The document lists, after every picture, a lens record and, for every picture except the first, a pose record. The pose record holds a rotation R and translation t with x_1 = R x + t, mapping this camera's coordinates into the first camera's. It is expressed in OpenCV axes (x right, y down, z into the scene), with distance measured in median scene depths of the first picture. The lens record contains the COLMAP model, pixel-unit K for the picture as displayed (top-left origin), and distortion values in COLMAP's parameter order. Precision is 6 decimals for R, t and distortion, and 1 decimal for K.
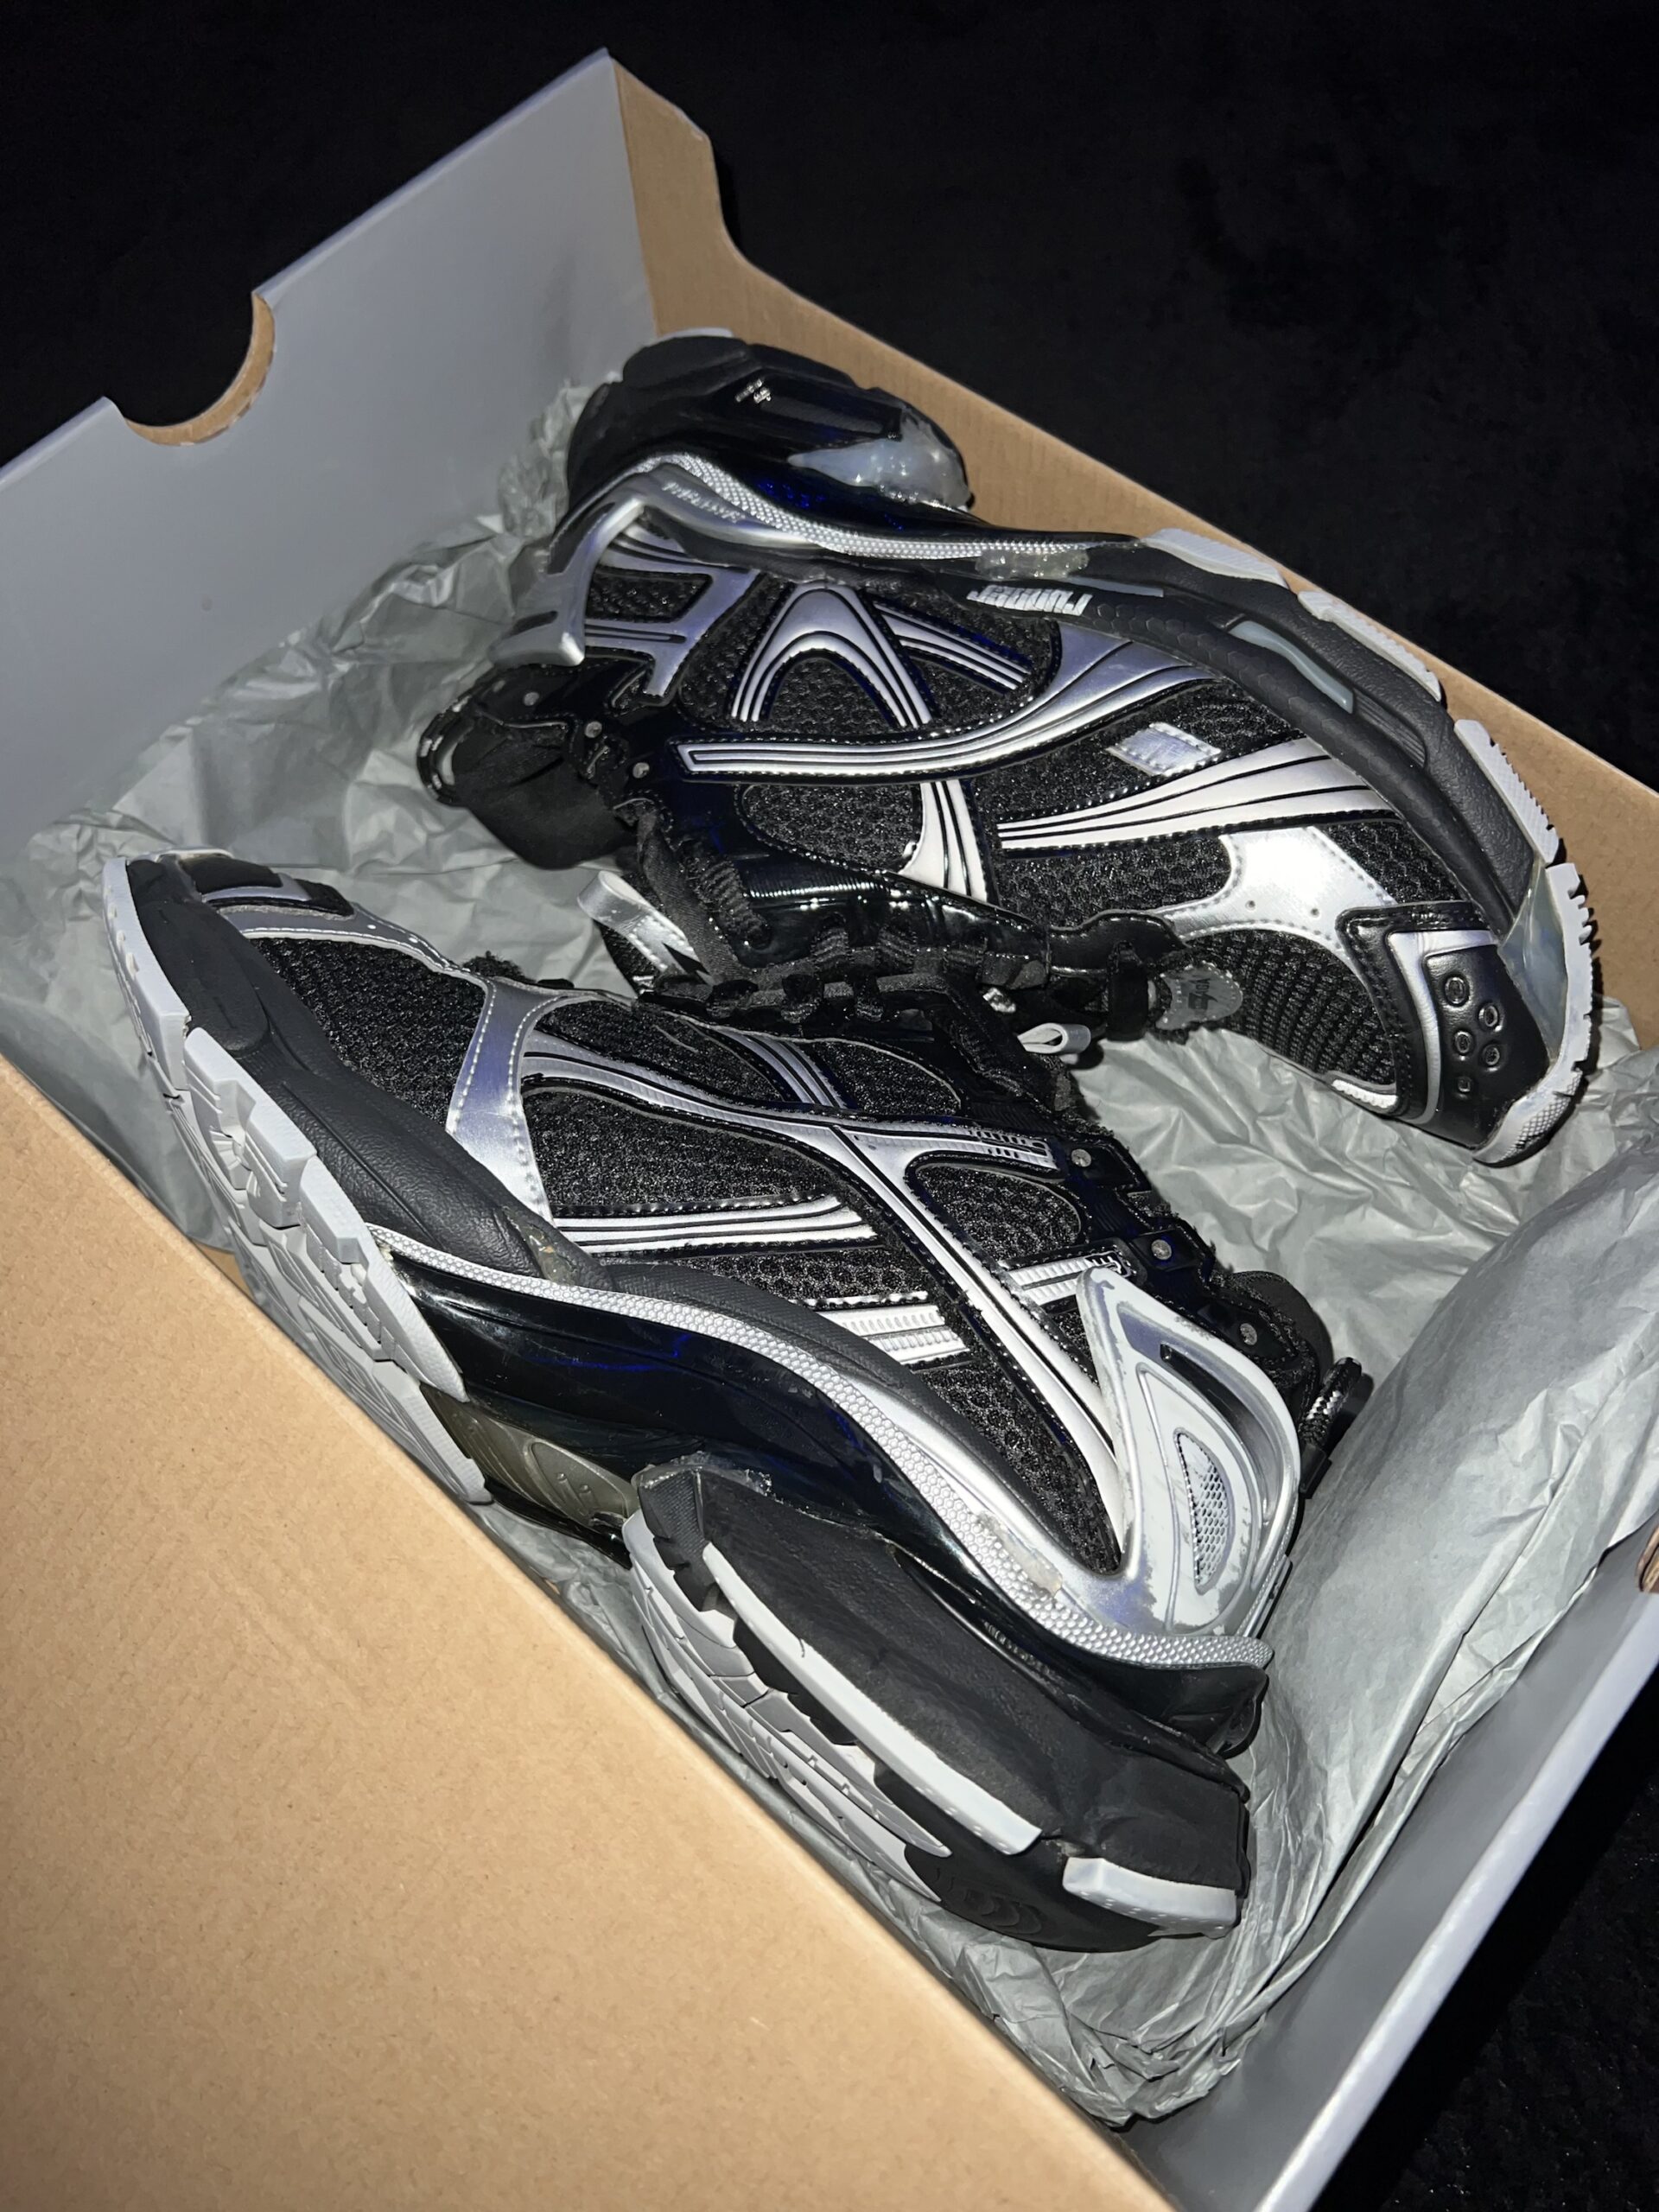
lens RADIAL K [[1708.6, 0, 829.5], [0, 1708.6, 1106.0], [0, 0, 1]] dist [0.107965, -0.172629]
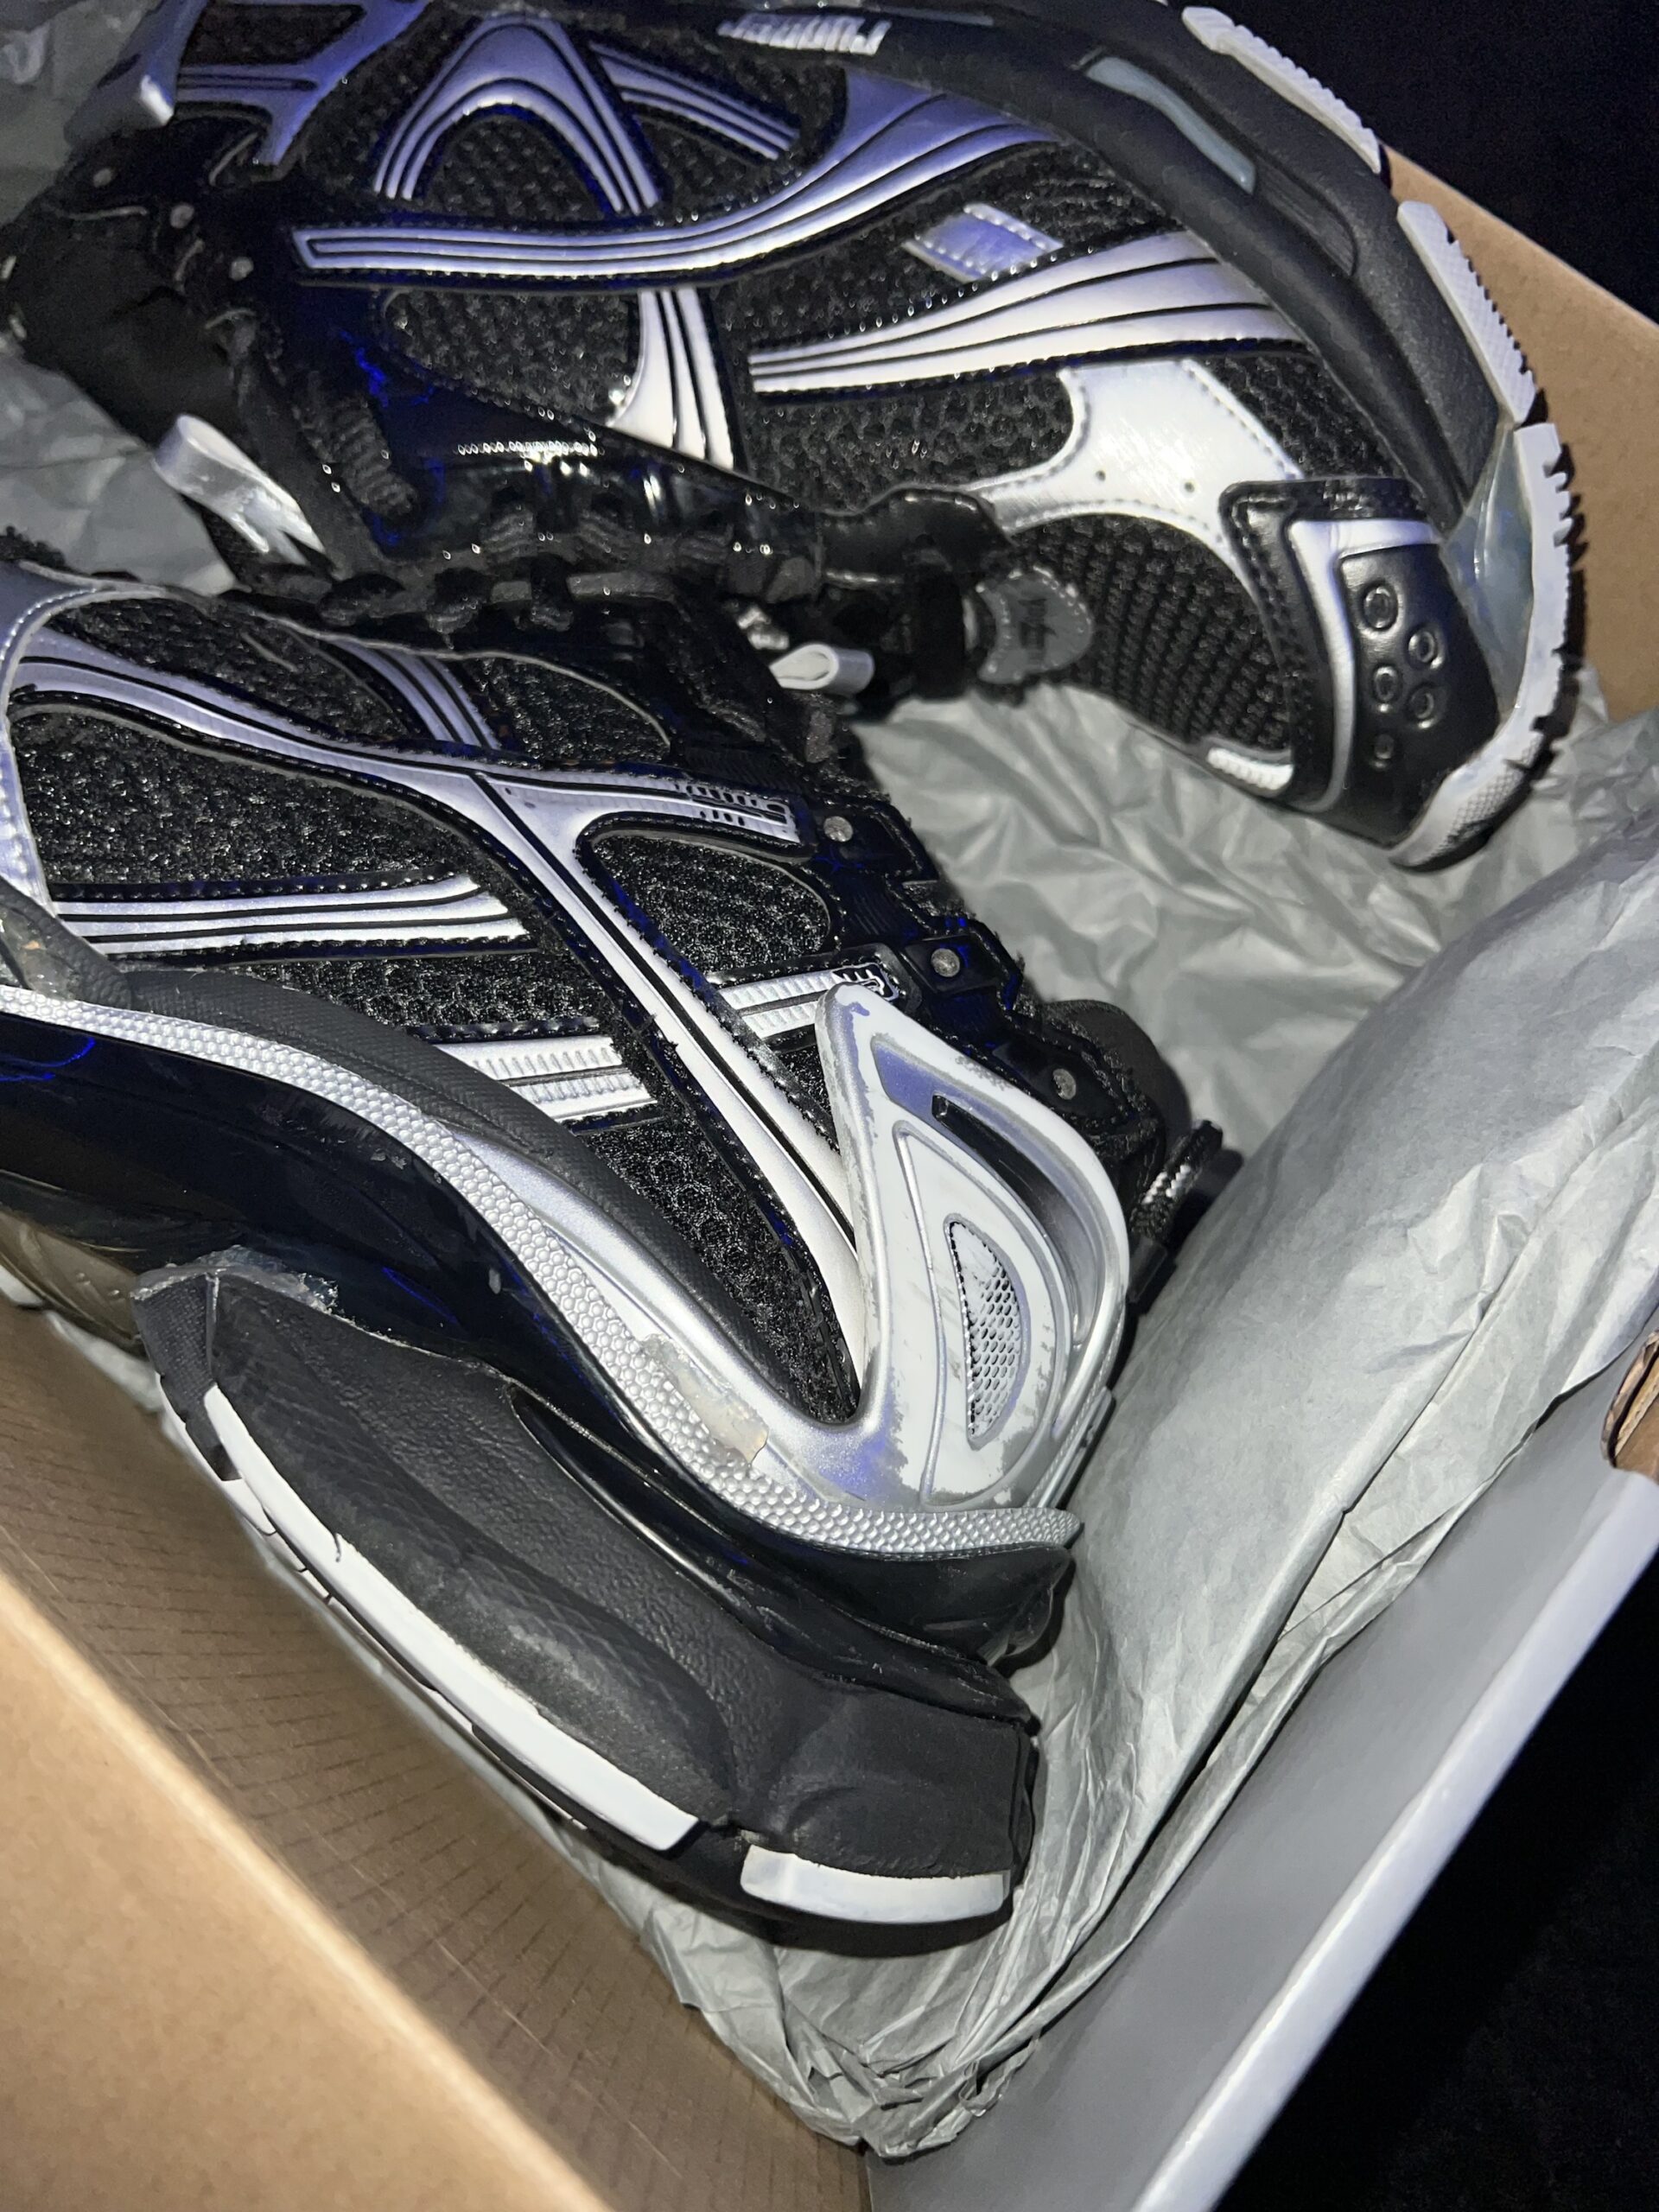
lens RADIAL K [[1707.3, 0, 822.8], [0, 1707.3, 1056.7], [0, 0, 1]] dist [0.030927, -0.050179]
pose [[0.998674, 0.014929, 0.049269, 0.103746], [-0.019713, 0.994982, 0.098091, 0.051870], [-0.047558, -0.098932, 0.993957, 0.297725]]
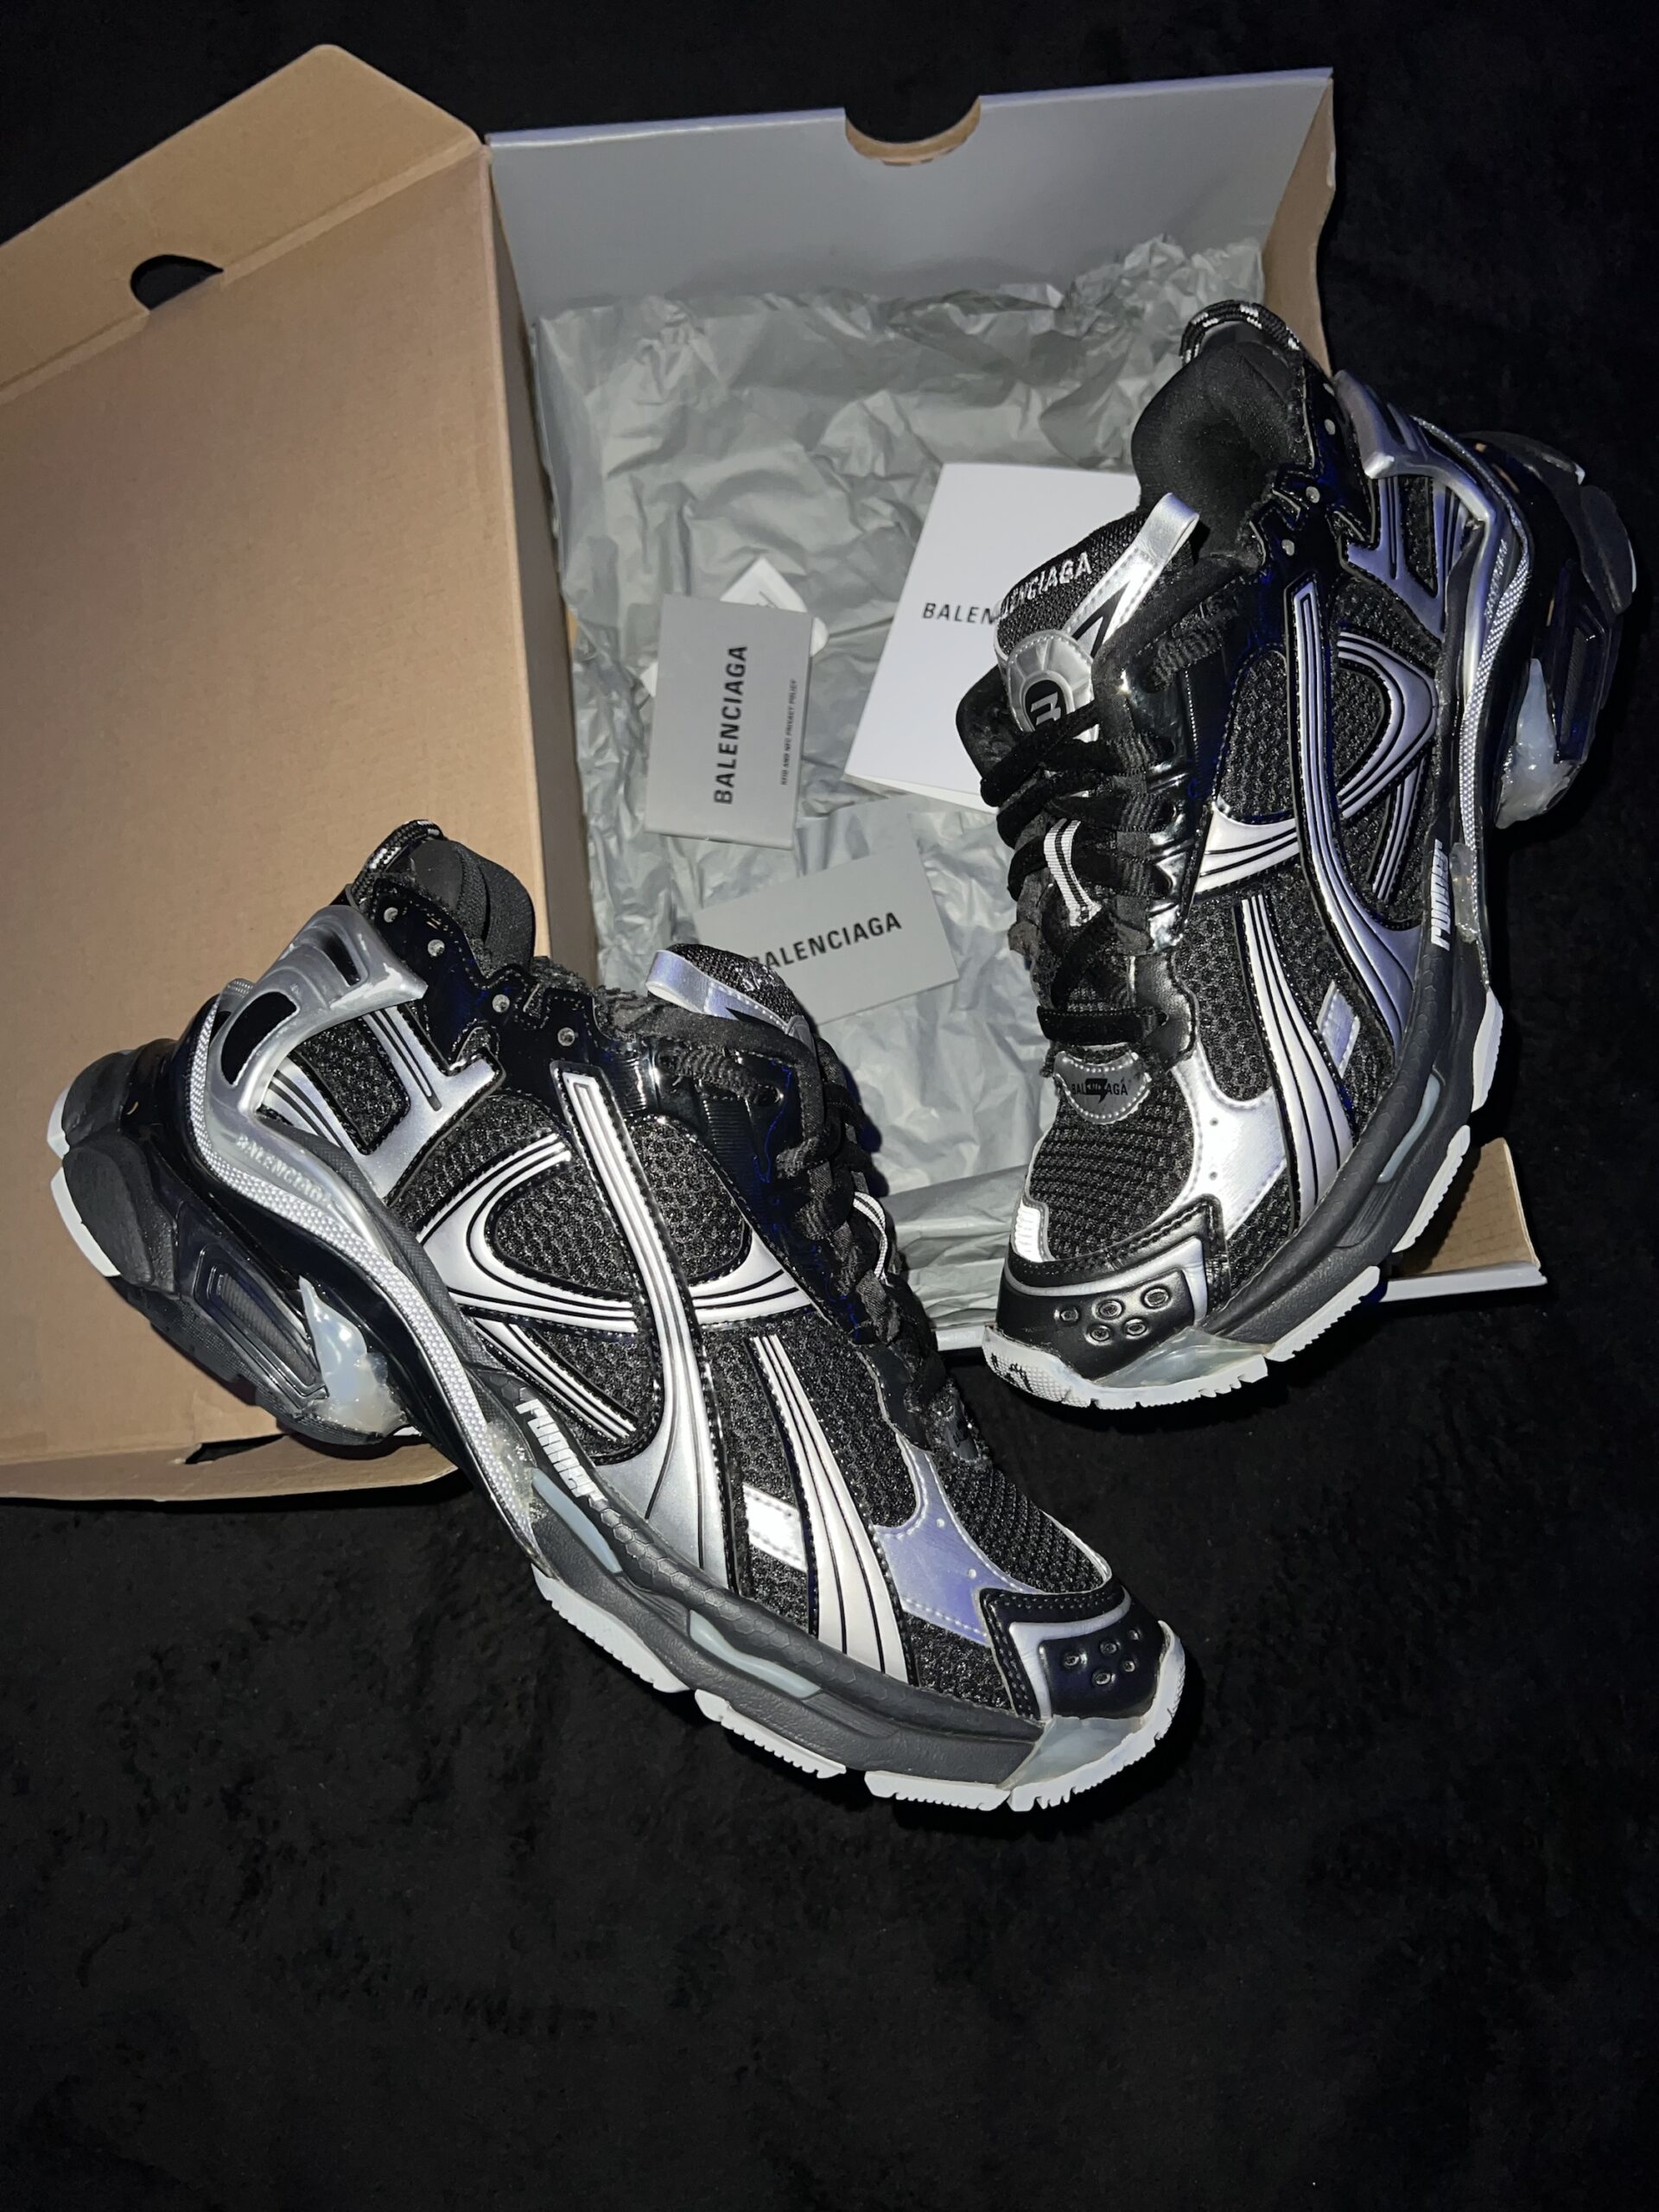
lens RADIAL K [[1708.6, 0, 829.5], [0, 1708.6, 1106.0], [0, 0, 1]] dist [0.107965, -0.172629]
pose [[0.090772, 0.965024, 0.245947, -0.071842], [-0.981276, 0.128799, -0.143205, 0.303230], [-0.169874, -0.228342, 0.958646, -0.053151]]
